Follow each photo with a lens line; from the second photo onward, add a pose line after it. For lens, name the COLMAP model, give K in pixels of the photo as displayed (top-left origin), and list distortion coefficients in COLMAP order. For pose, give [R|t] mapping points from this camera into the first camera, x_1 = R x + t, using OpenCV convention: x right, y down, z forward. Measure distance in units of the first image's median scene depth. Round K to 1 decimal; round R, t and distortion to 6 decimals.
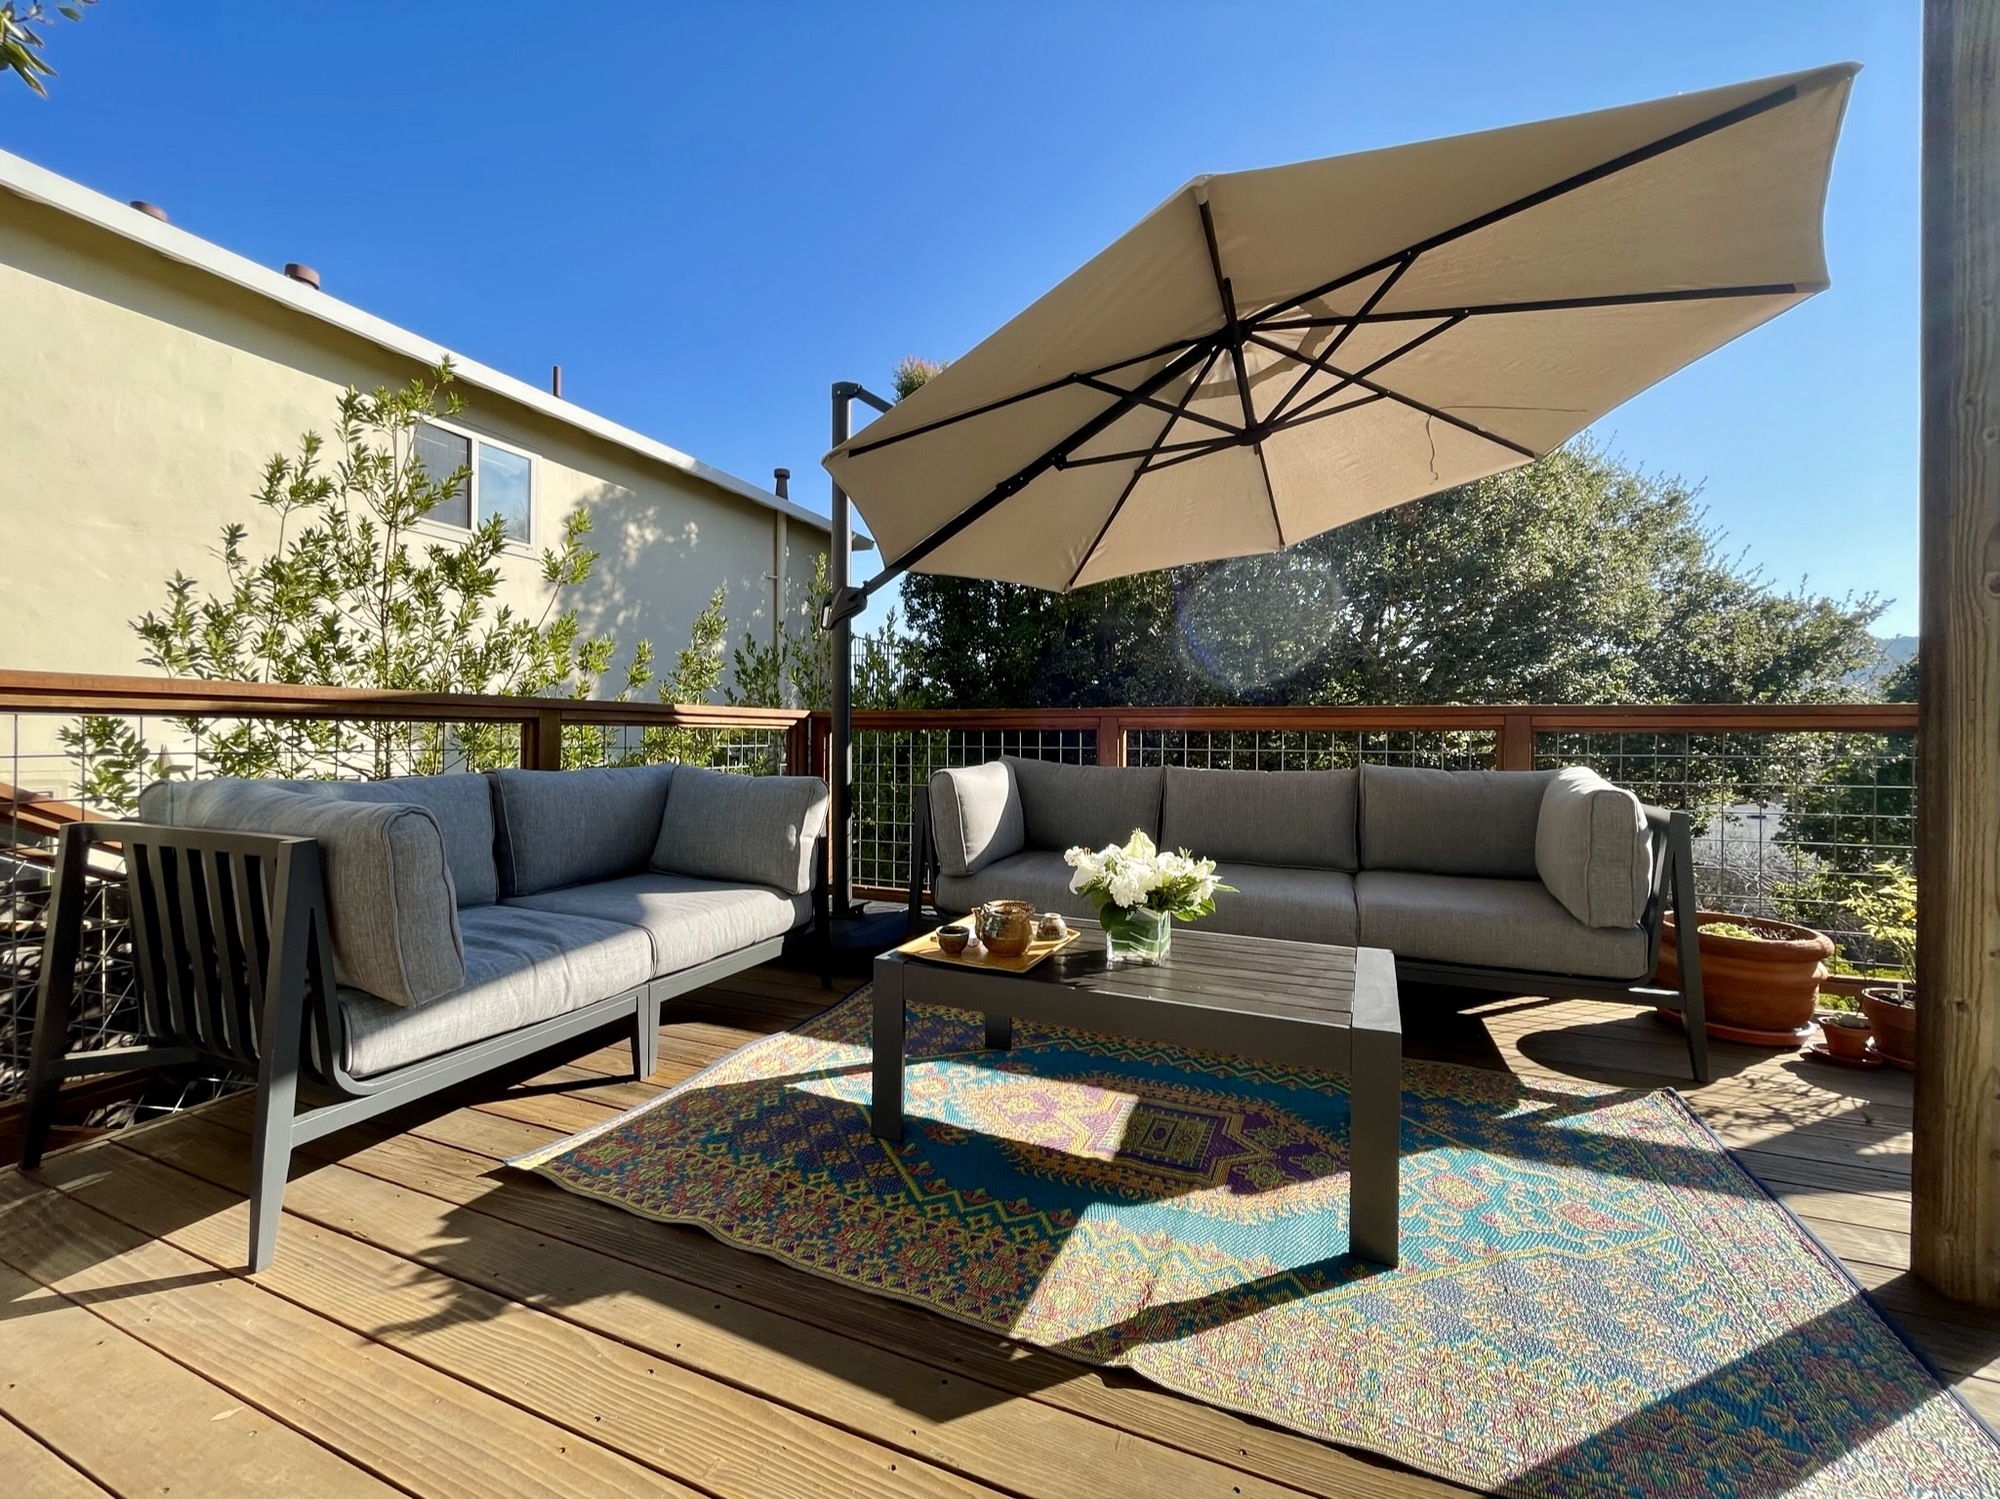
lens RADIAL K [[804.3, 0, 1005.7], [0, 804.3, 740.2], [0, 0, 1]] dist [0.006732, -0.003548]
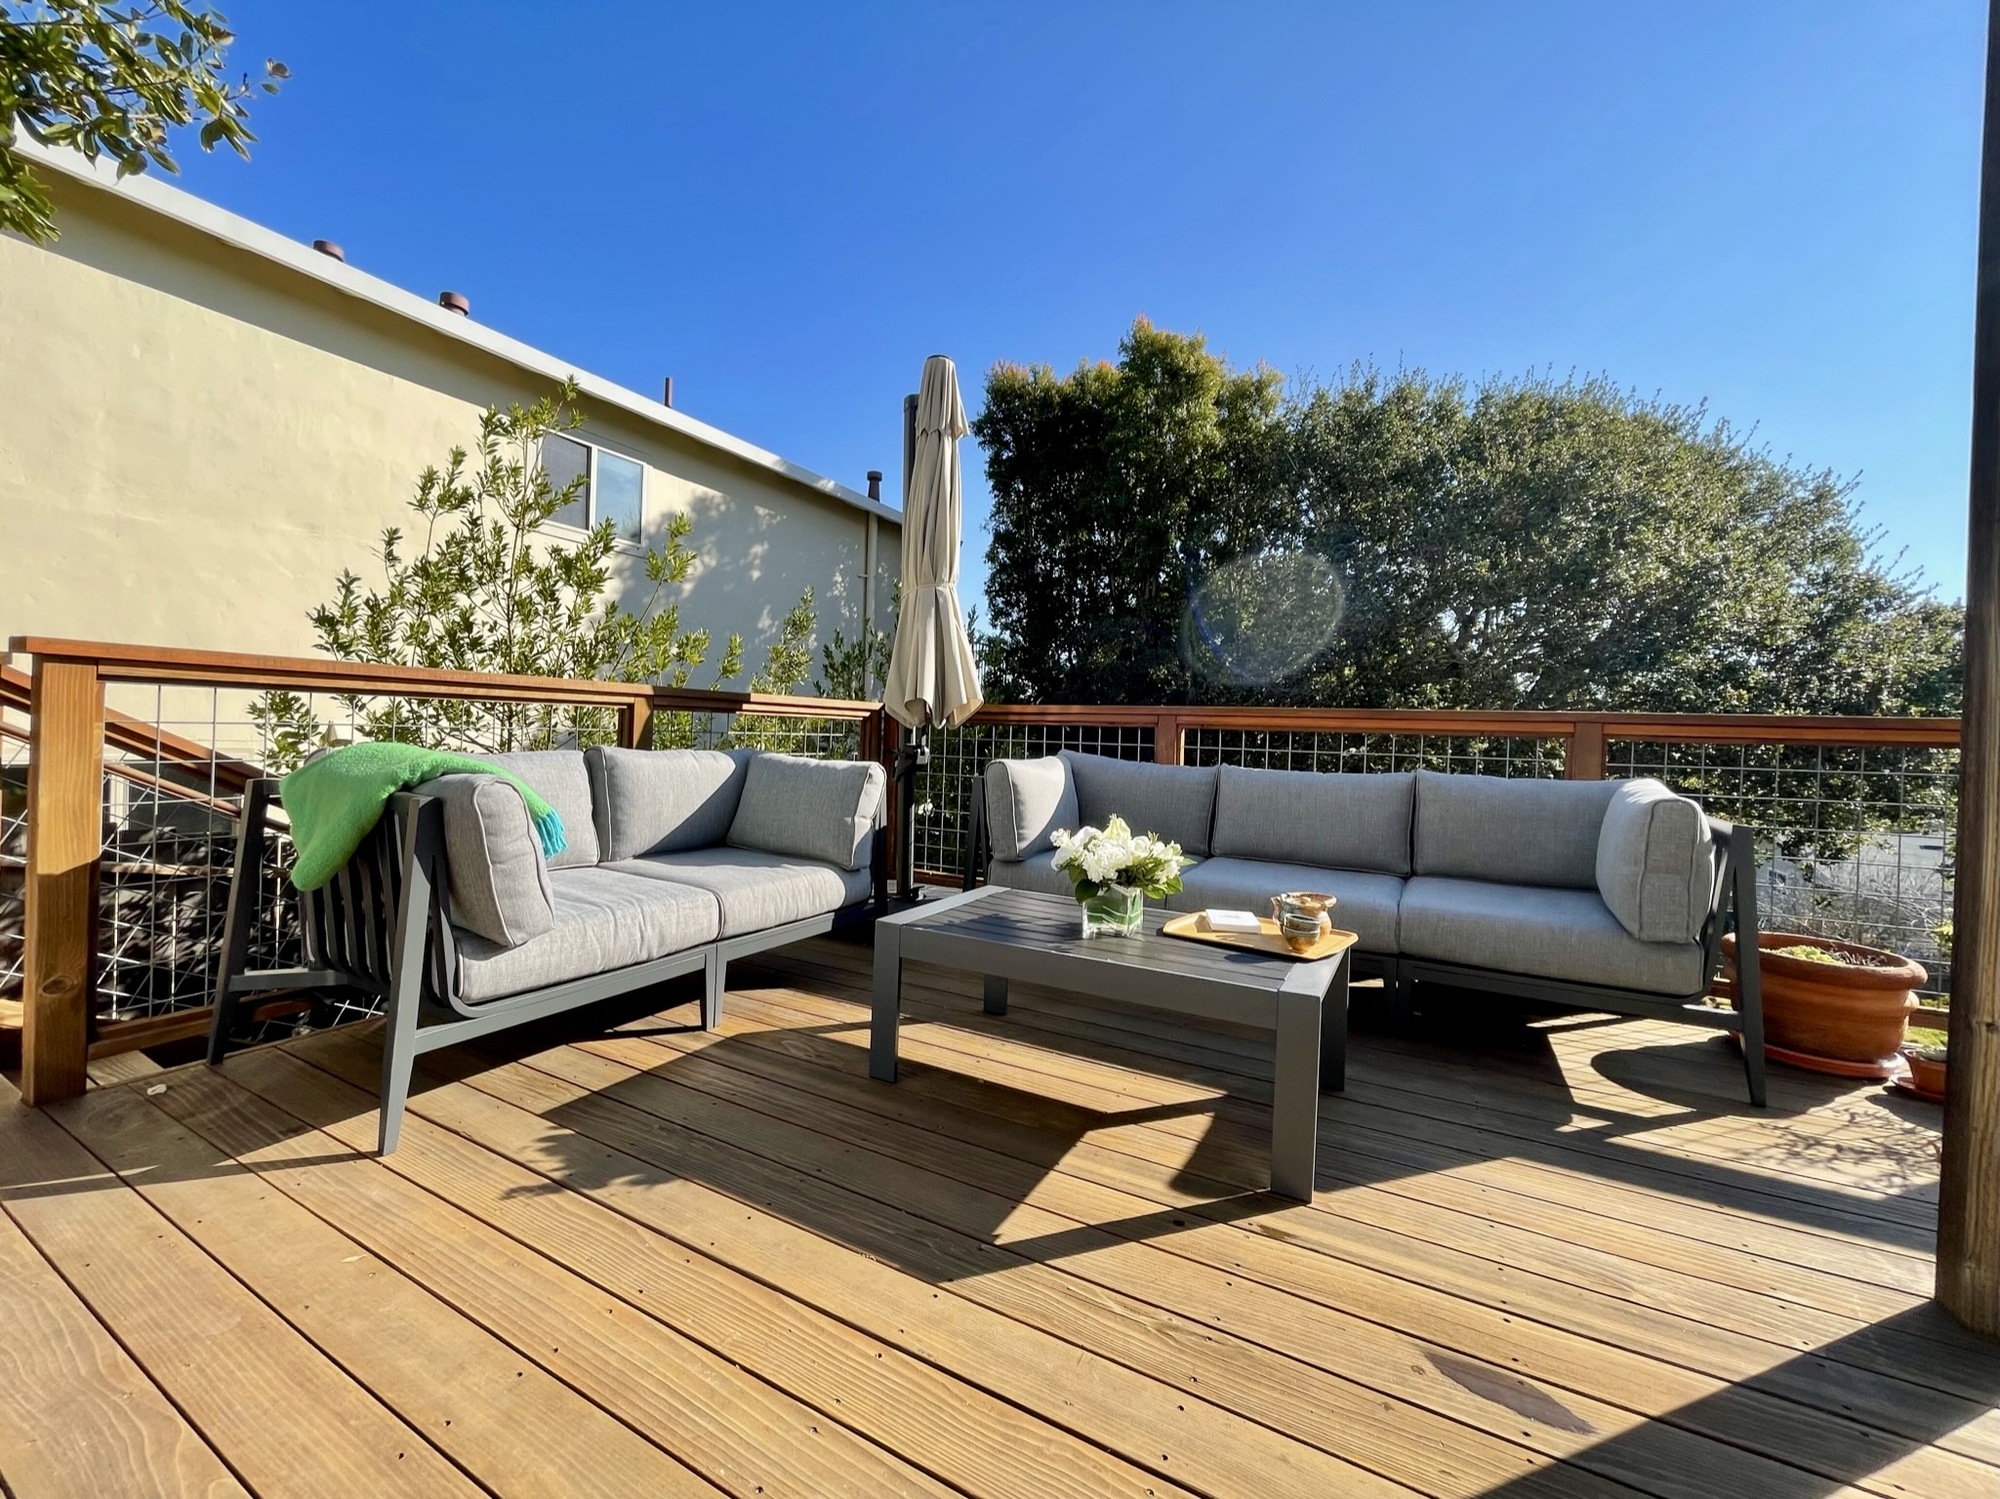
lens RADIAL K [[804.3, 0, 1007.9], [0, 804.3, 737.9], [0, 0, 1]] dist [0.006732, -0.003548]
pose [[0.993605, 0.026457, -0.109773, 0.049094], [-0.026591, 0.999646, 0.000246, 0.006244], [0.109740, 0.002675, 0.993957, -0.041559]]
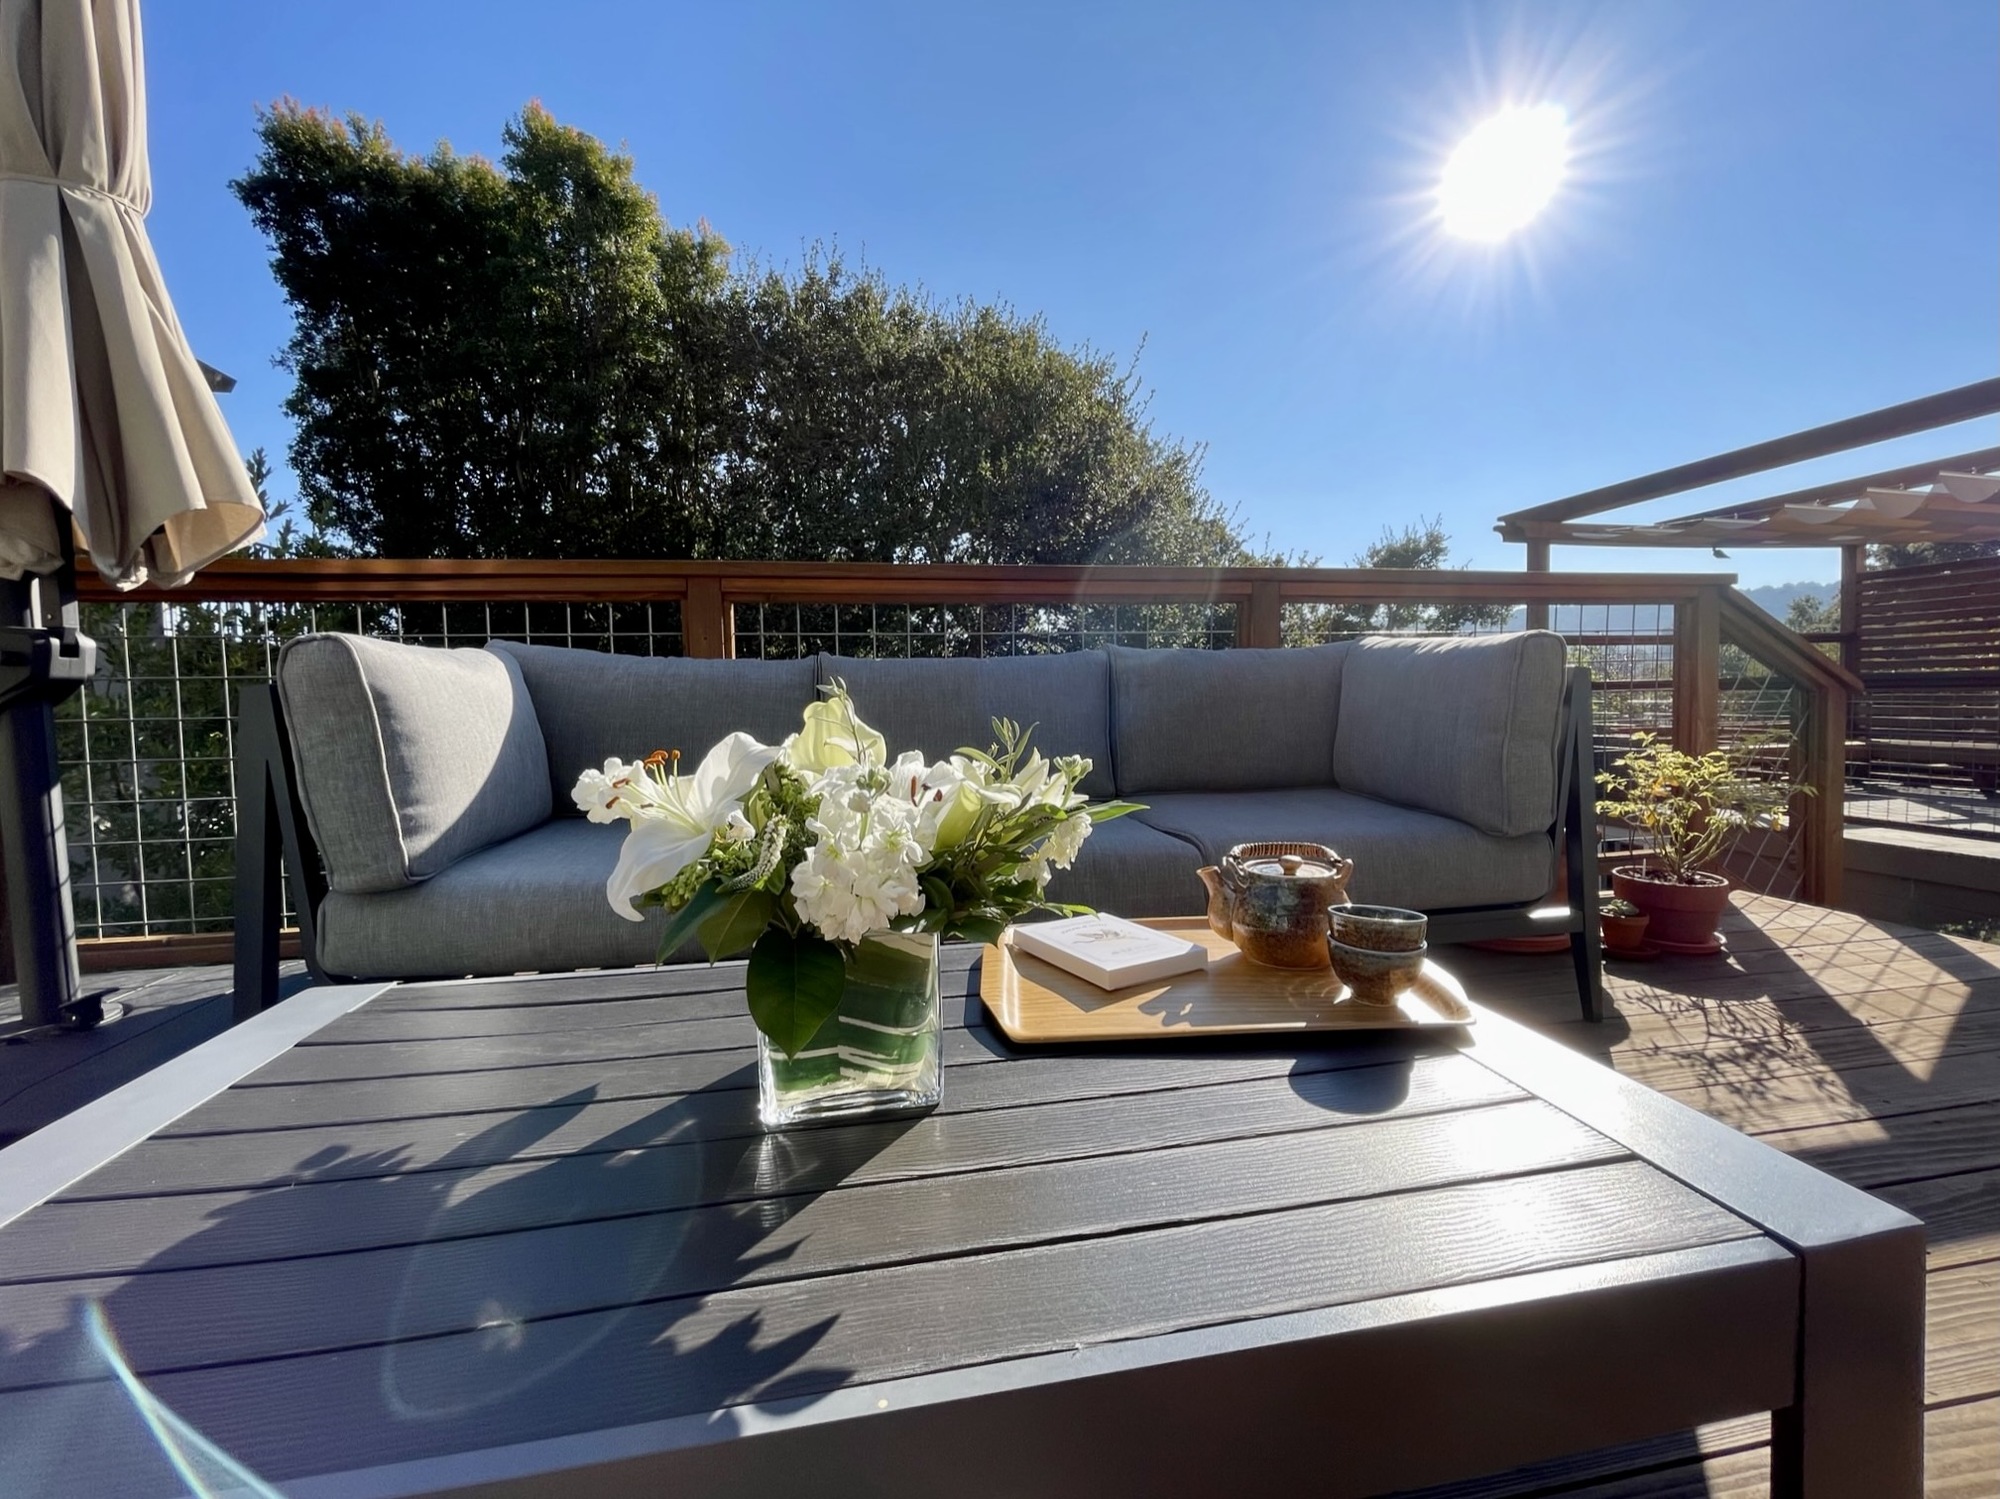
lens RADIAL K [[804.3, 0, 988.7], [0, 804.3, 734.2], [0, 0, 1]] dist [0.006732, -0.003548]
pose [[0.851395, -0.045484, 0.522549, -0.006011], [0.025567, 0.998648, 0.045269, 0.075269], [-0.523901, -0.025182, 0.851407, 0.478730]]
